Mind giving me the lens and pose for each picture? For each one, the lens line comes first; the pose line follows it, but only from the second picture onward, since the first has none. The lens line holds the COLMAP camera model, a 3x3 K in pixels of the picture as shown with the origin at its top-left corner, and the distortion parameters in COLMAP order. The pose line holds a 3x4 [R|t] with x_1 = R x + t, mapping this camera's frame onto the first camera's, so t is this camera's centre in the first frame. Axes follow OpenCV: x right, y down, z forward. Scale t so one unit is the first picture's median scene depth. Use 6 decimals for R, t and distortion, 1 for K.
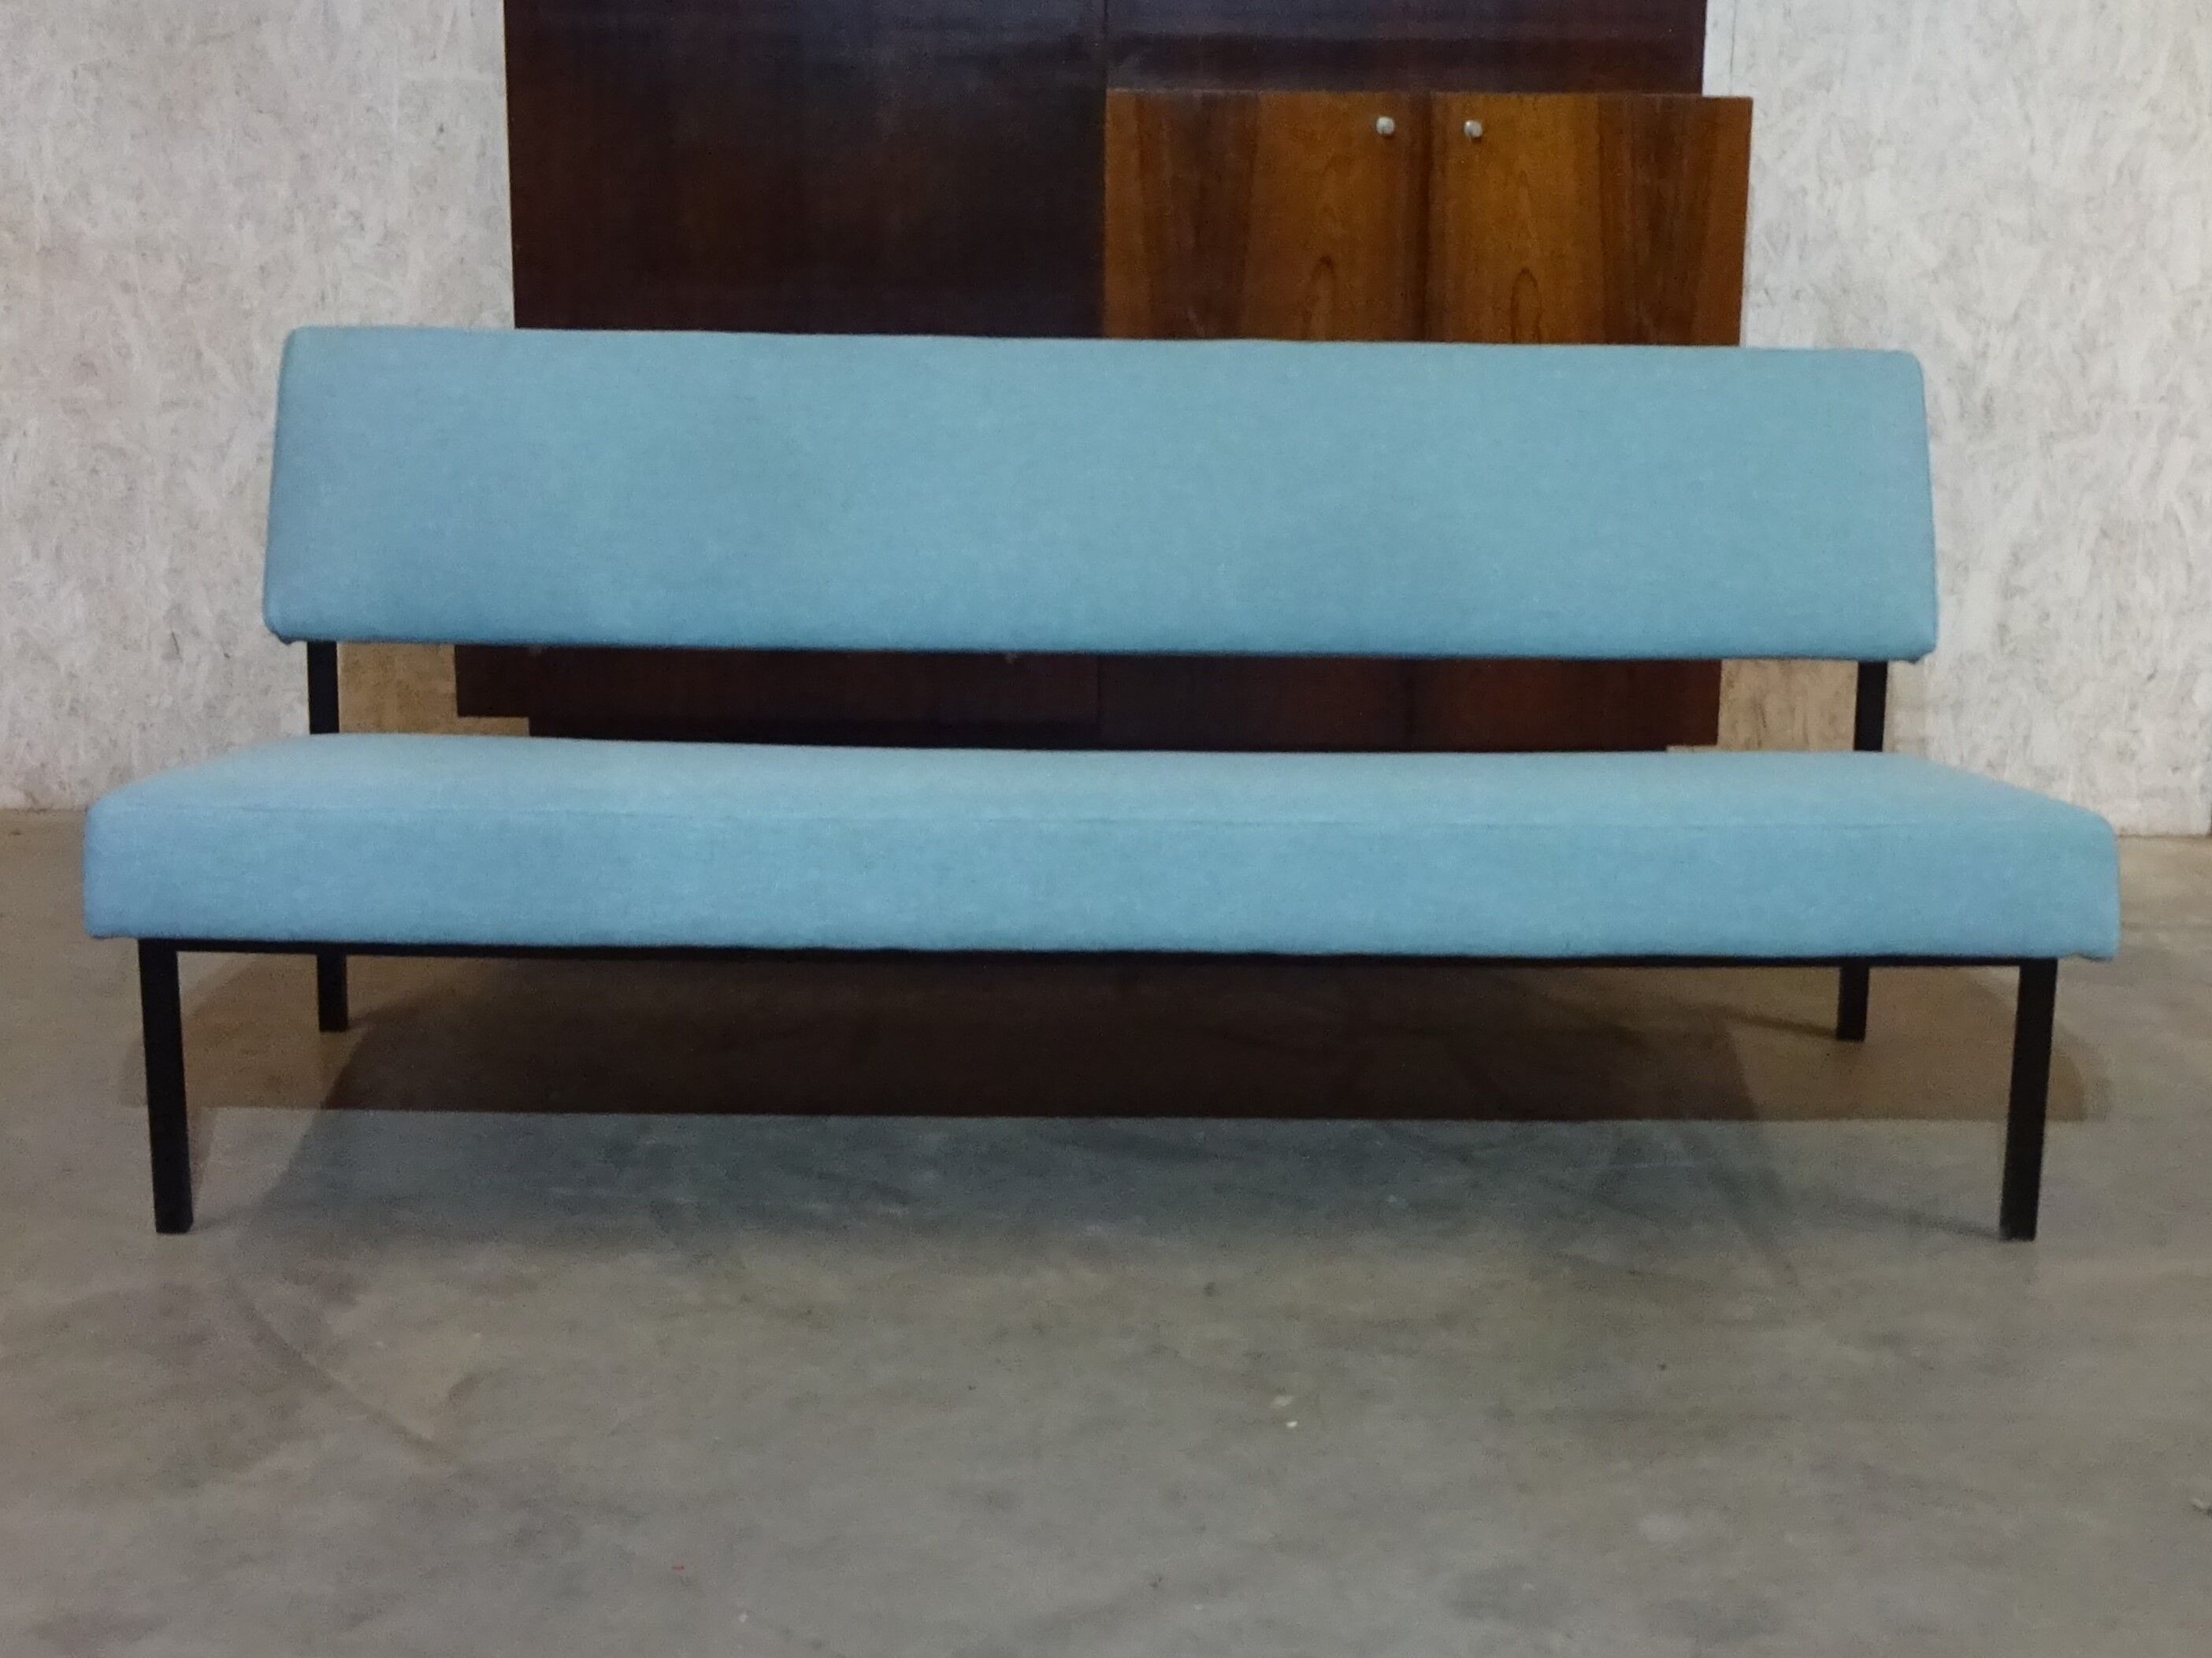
lens RADIAL K [[3390.2, 0, 1063.2], [0, 3390.2, 752.7], [0, 0, 1]] dist [0.034903, 0.000000]
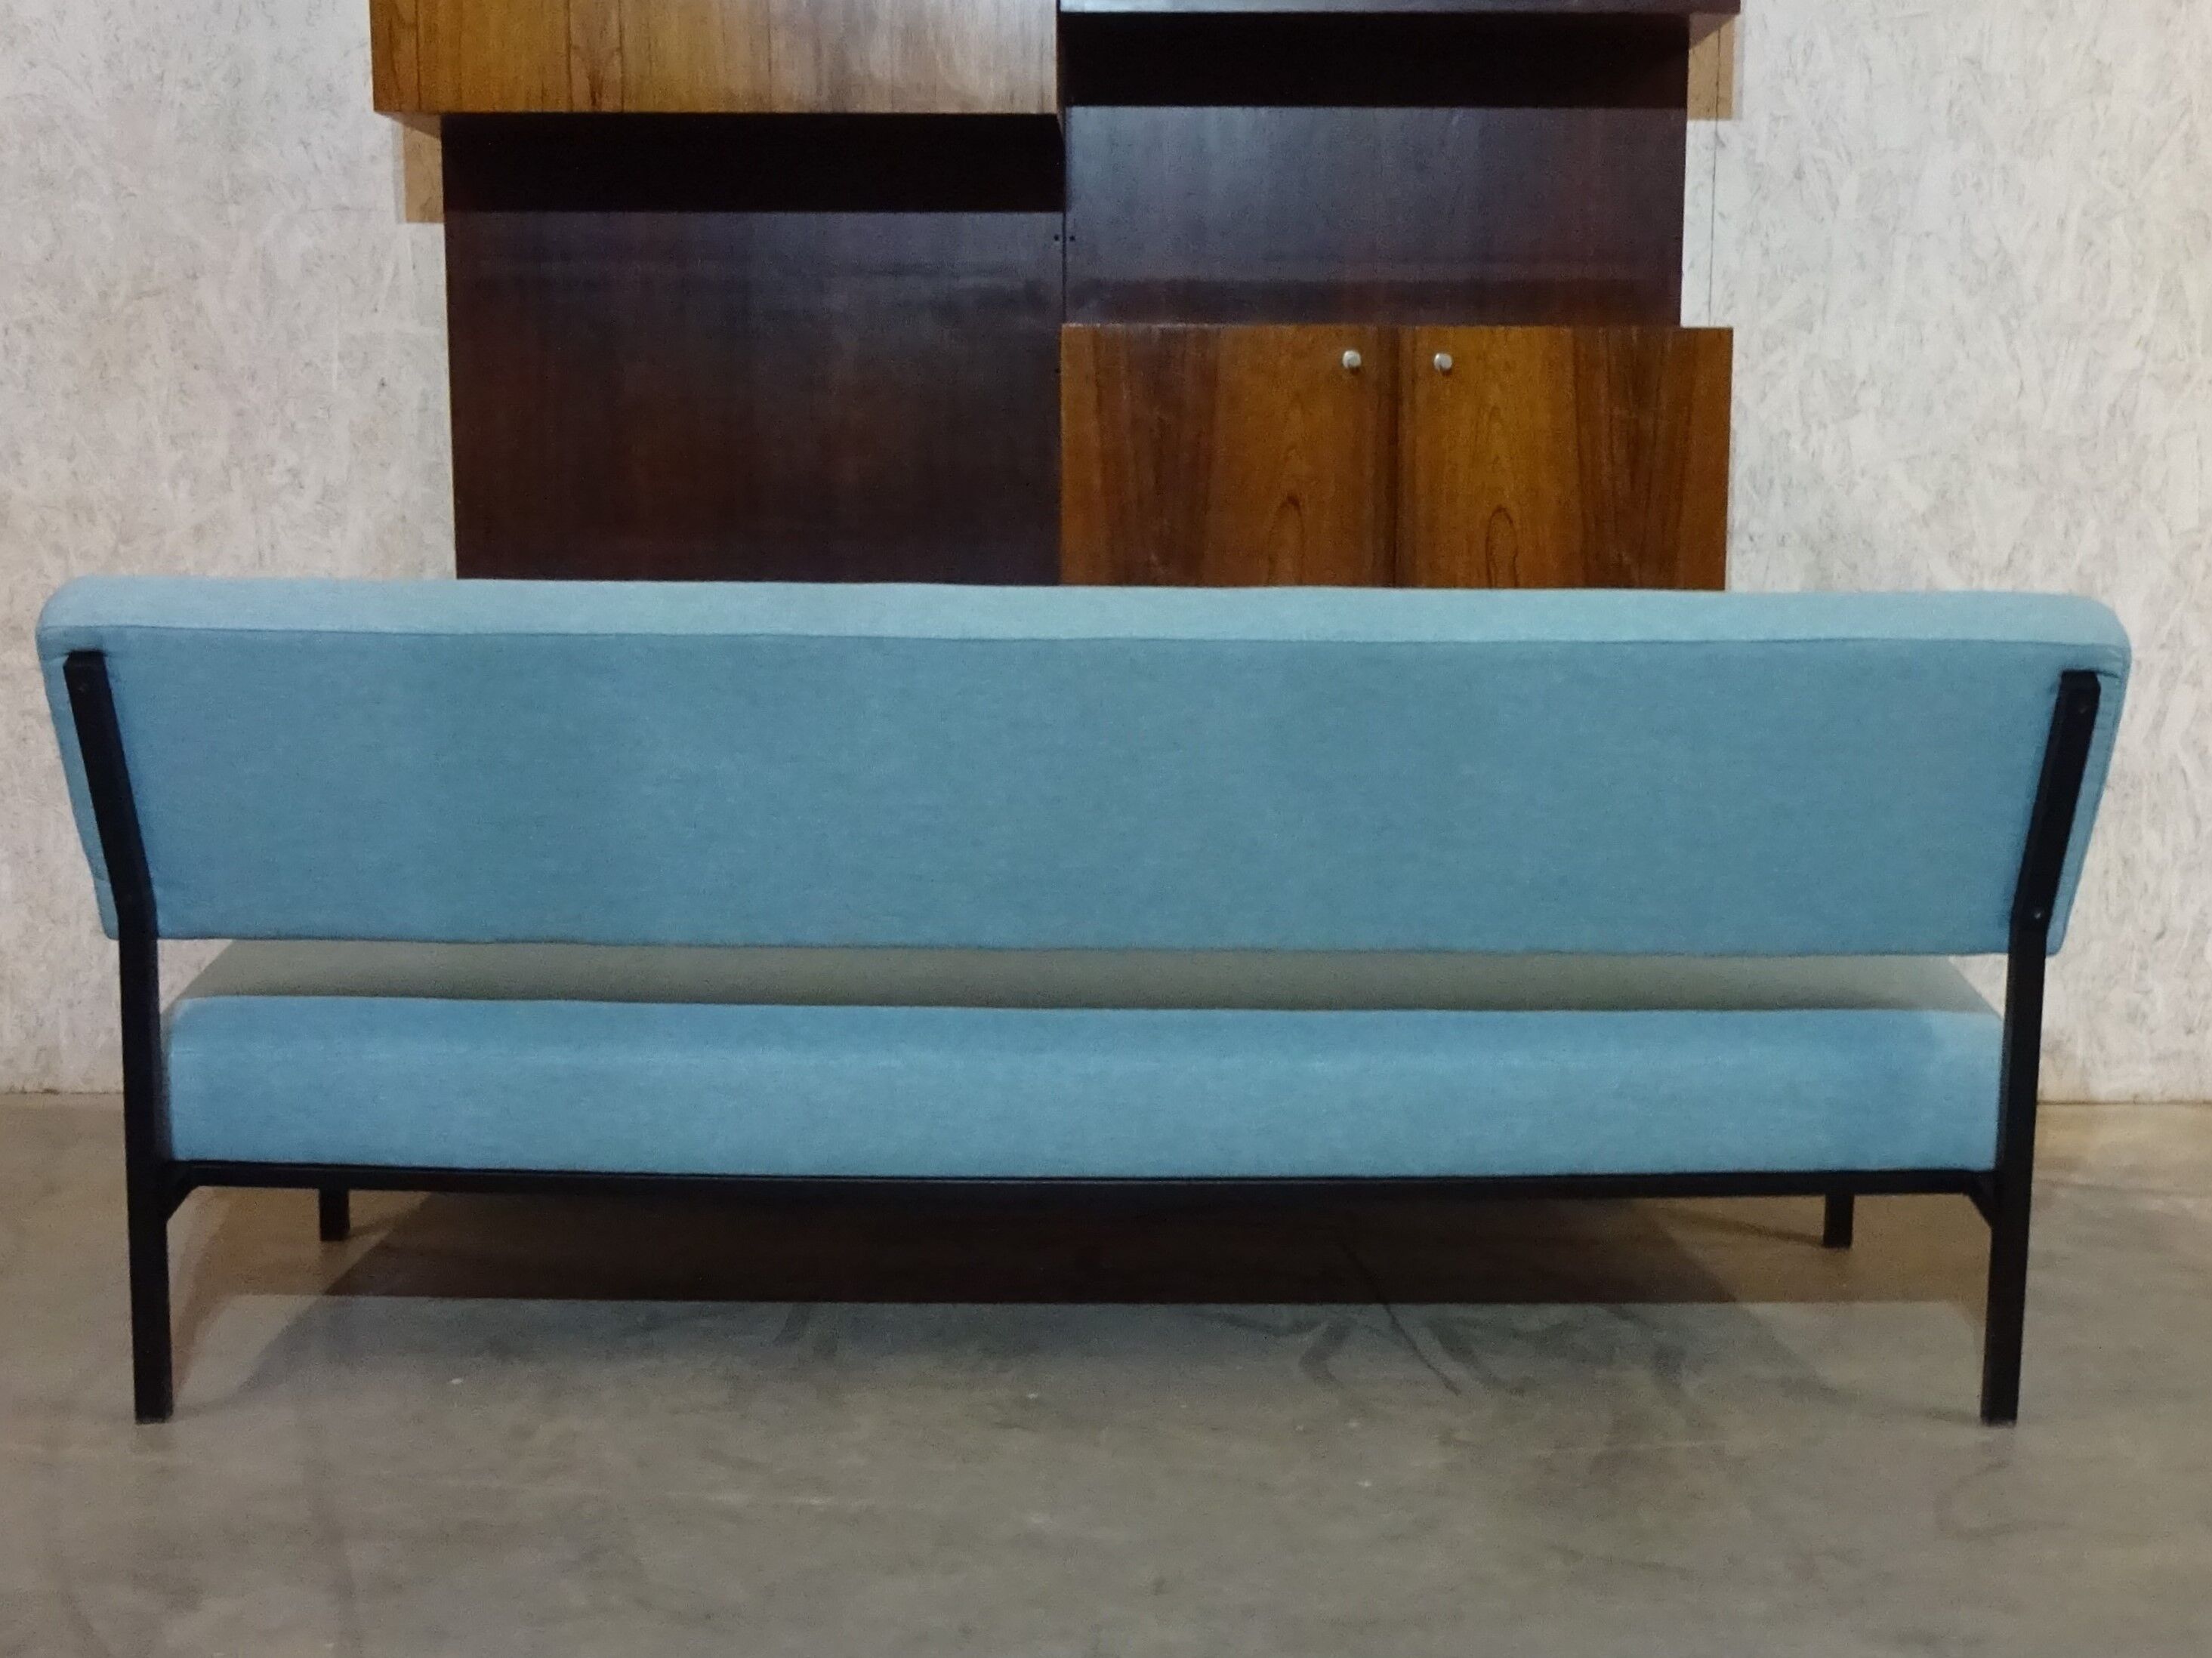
lens RADIAL K [[3056.8, 0, 1100.0], [0, 3056.8, 826.2], [0, 0, 1]] dist [0.020533, 0.000000]
pose [[0.999964, -0.008422, -0.000652, 0.021694], [0.008345, 0.996899, -0.078253, 0.012788], [0.001309, 0.078244, 0.996933, 0.138677]]
